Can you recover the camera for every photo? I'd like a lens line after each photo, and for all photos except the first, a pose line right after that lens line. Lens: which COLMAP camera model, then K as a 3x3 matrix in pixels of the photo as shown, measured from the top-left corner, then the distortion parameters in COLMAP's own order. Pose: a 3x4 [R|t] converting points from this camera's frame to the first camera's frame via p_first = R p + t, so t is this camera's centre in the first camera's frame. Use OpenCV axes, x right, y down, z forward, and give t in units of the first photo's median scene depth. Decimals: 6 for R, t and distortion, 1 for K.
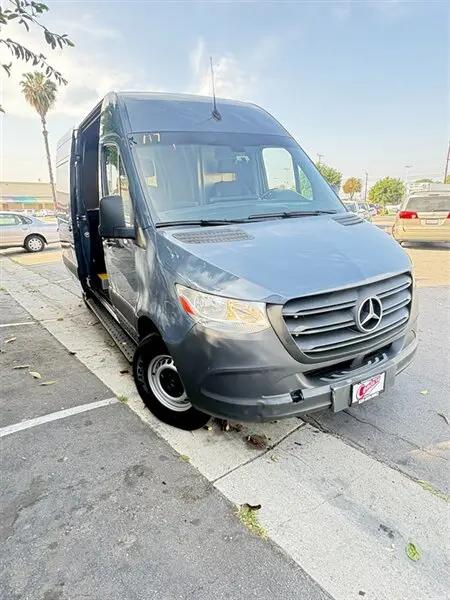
lens RADIAL K [[450.1, 0, 225.0], [0, 450.1, 300.0], [0, 0, 1]] dist [0.007516, -0.002532]
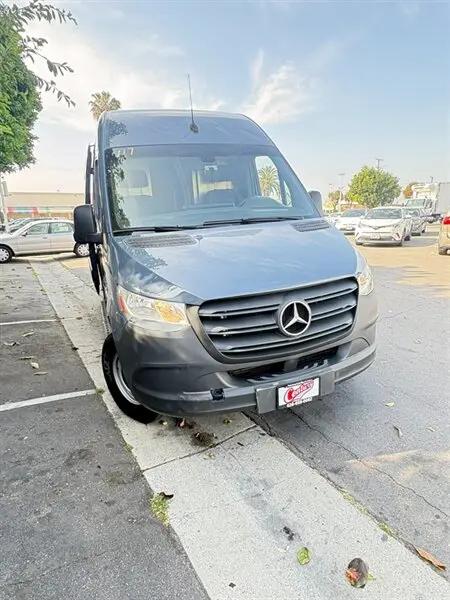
lens RADIAL K [[457.1, 0, 225.1], [0, 457.1, 297.0], [0, 0, 1]] dist [0.007507, 0.002936]
pose [[0.981125, 0.025426, -0.191695, 0.346595], [-0.030271, 0.999291, -0.022388, 0.010738], [0.190990, 0.027768, 0.981199, -0.037462]]
